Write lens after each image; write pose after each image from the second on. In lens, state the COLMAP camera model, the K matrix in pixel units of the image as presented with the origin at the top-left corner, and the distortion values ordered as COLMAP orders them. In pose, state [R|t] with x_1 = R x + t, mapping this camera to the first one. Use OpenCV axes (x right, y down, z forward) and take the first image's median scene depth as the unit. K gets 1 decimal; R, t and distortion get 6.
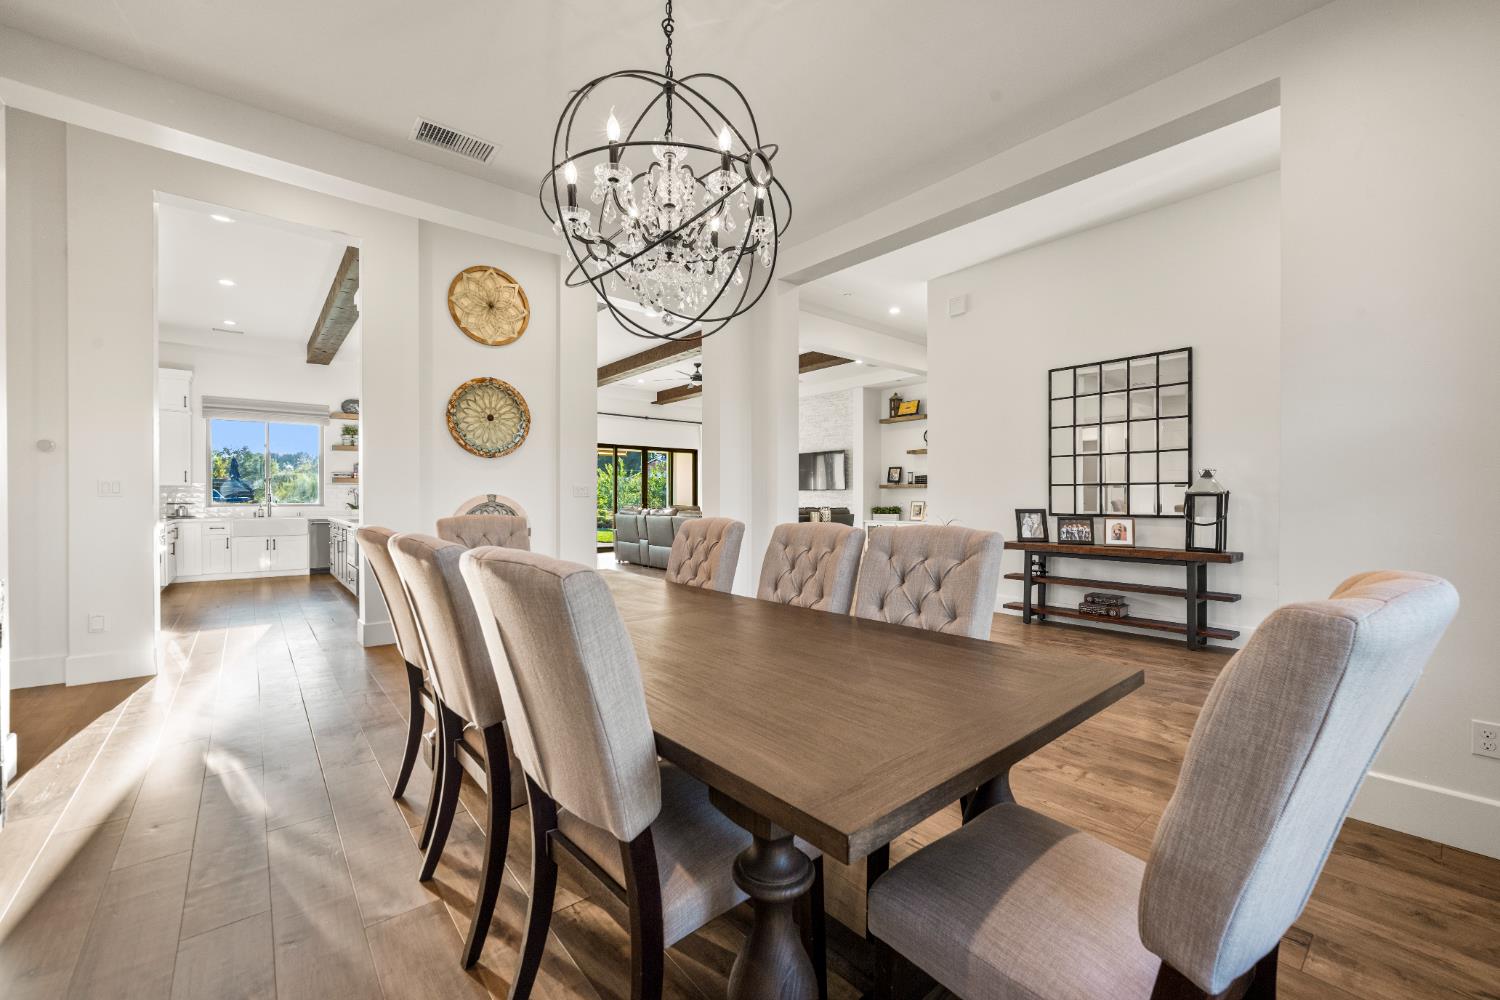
lens RADIAL K [[598.0, 0, 750.0], [0, 598.0, 500.0], [0, 0, 1]] dist [-0.004987, -0.000436]
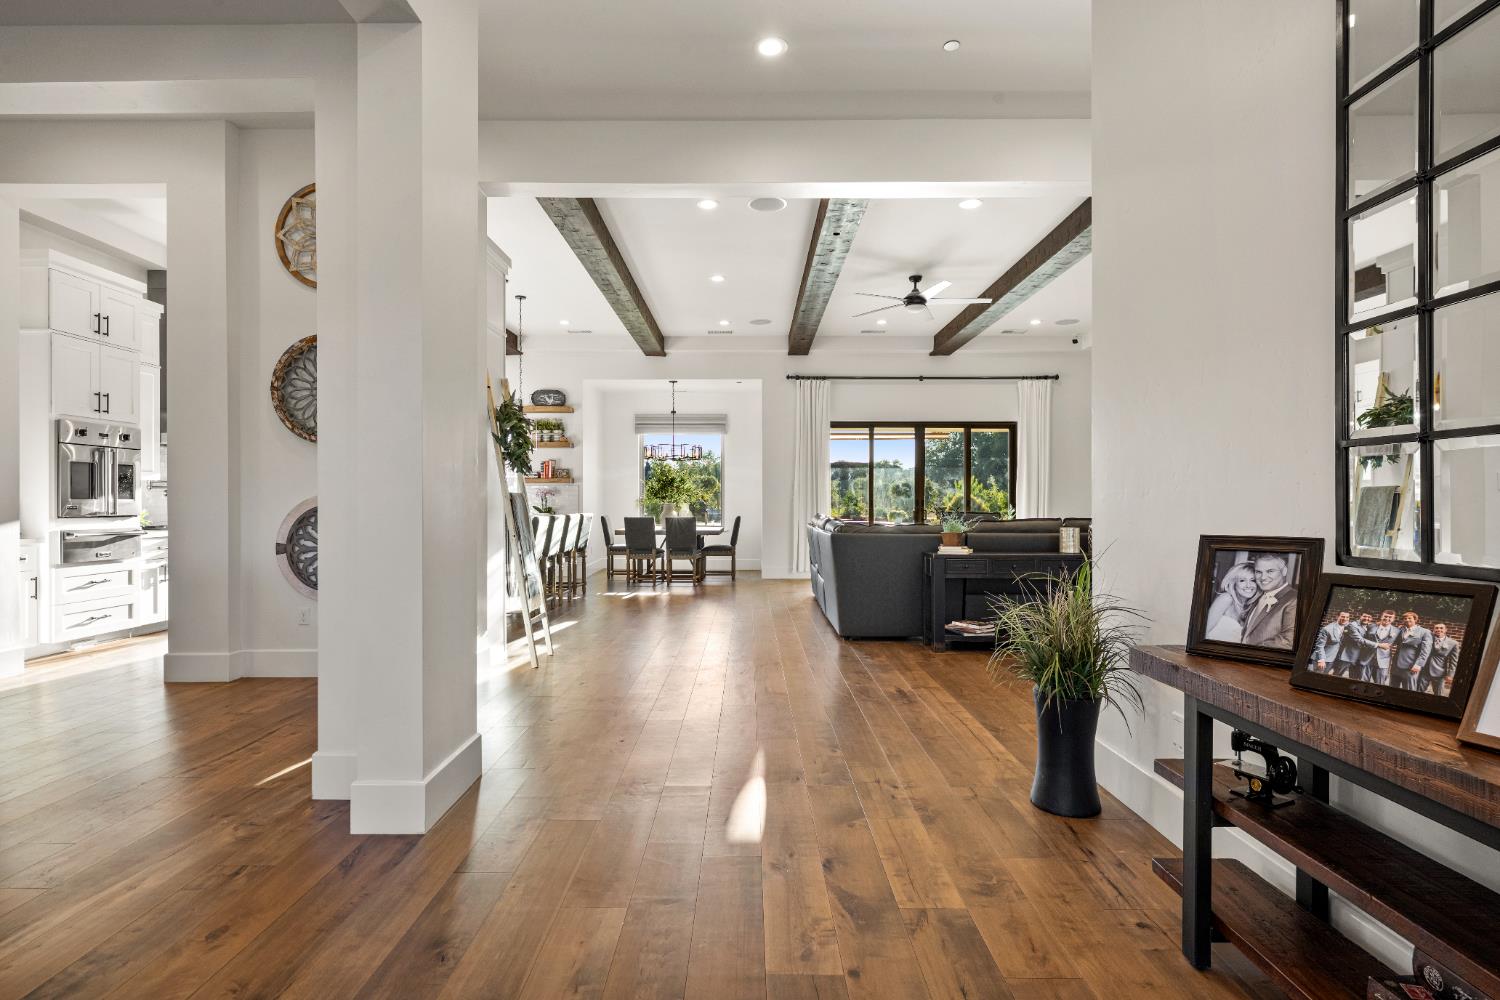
lens RADIAL K [[756.5, 0, 750.0], [0, 756.5, 500.0], [0, 0, 1]] dist [0.002327, 0.000186]
pose [[0.764238, -0.001160, -0.644934, 0.517609], [-0.002430, 0.999986, -0.004678, 0.000336], [0.644930, 0.005142, 0.764224, 0.591385]]
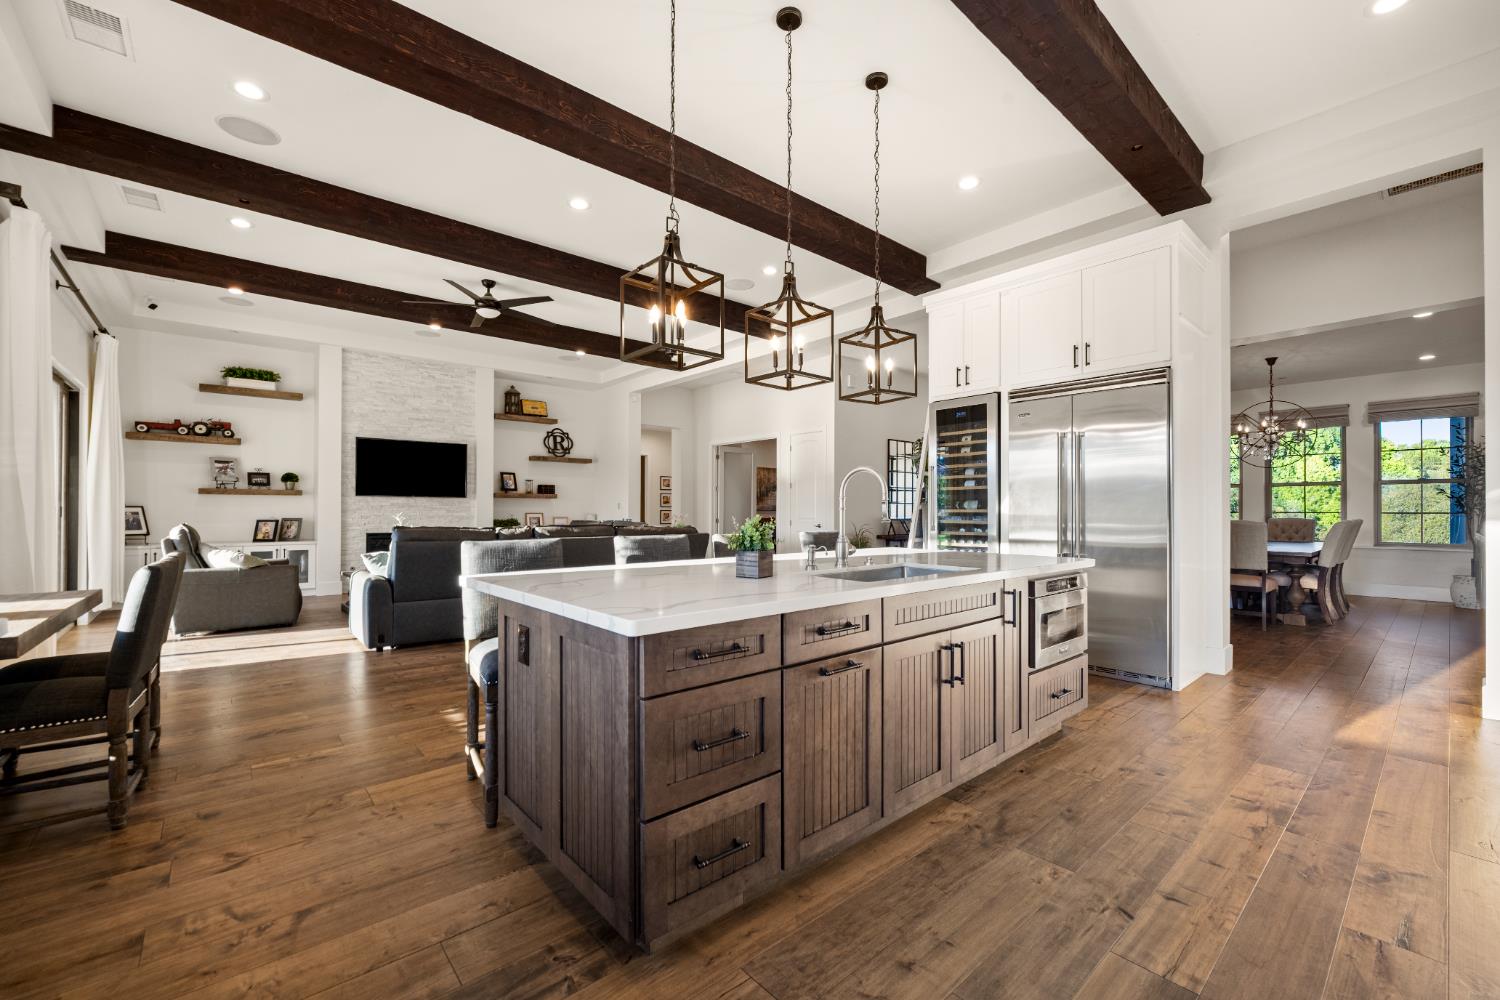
lens RADIAL K [[598.0, 0, 750.0], [0, 598.0, 500.0], [0, 0, 1]] dist [-0.004987, -0.000436]
pose [[0.002022, 0.020241, 0.999793, -1.316591], [-0.001428, 0.999794, -0.020238, -0.000591], [-0.999997, -0.001387, 0.002050, 1.446507]]
